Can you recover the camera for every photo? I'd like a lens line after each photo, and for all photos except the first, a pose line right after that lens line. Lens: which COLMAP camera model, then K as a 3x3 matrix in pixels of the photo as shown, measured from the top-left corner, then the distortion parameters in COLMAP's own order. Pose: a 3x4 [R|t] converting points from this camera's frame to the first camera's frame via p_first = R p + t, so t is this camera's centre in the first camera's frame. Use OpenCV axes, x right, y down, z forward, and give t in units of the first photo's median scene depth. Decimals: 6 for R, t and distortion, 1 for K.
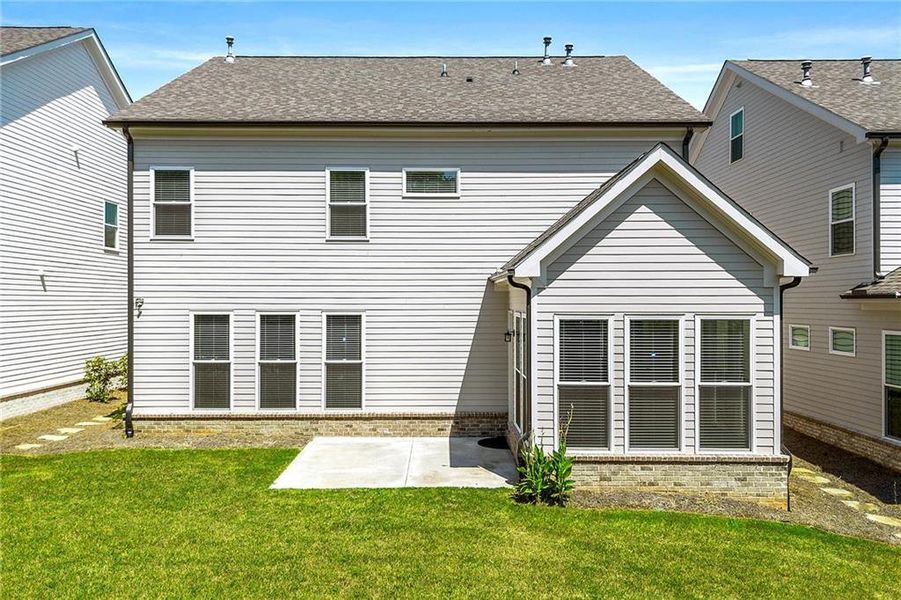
lens RADIAL K [[639.2, 0, 451.3], [0, 639.2, 297.6], [0, 0, 1]] dist [0.021216, -0.005561]
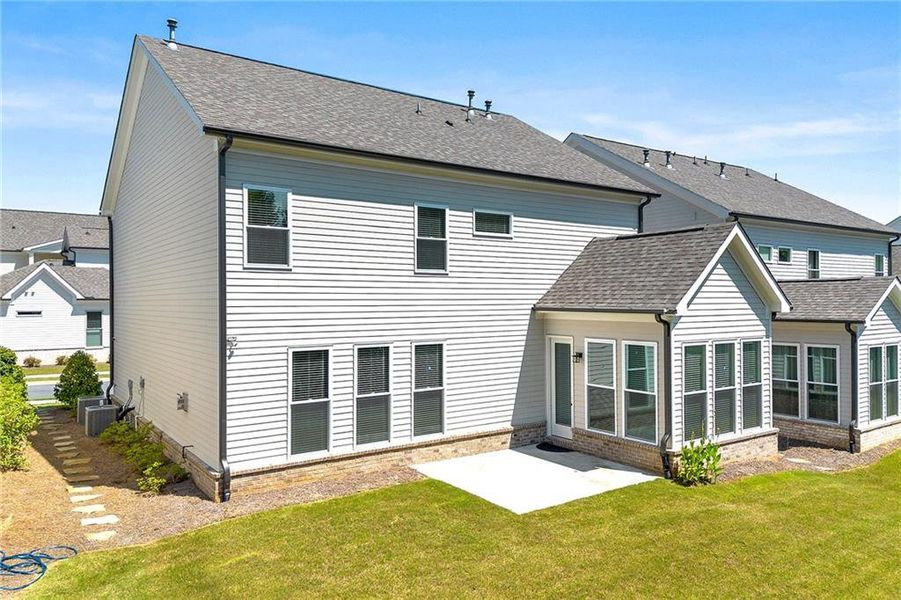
lens RADIAL K [[639.2, 0, 434.2], [0, 639.2, 285.8], [0, 0, 1]] dist [0.021216, -0.005561]
pose [[0.819655, 0.008590, 0.572793, -0.759305], [0.000452, 0.999878, -0.015642, -0.053037], [-0.572858, 0.013080, 0.819551, 0.139379]]
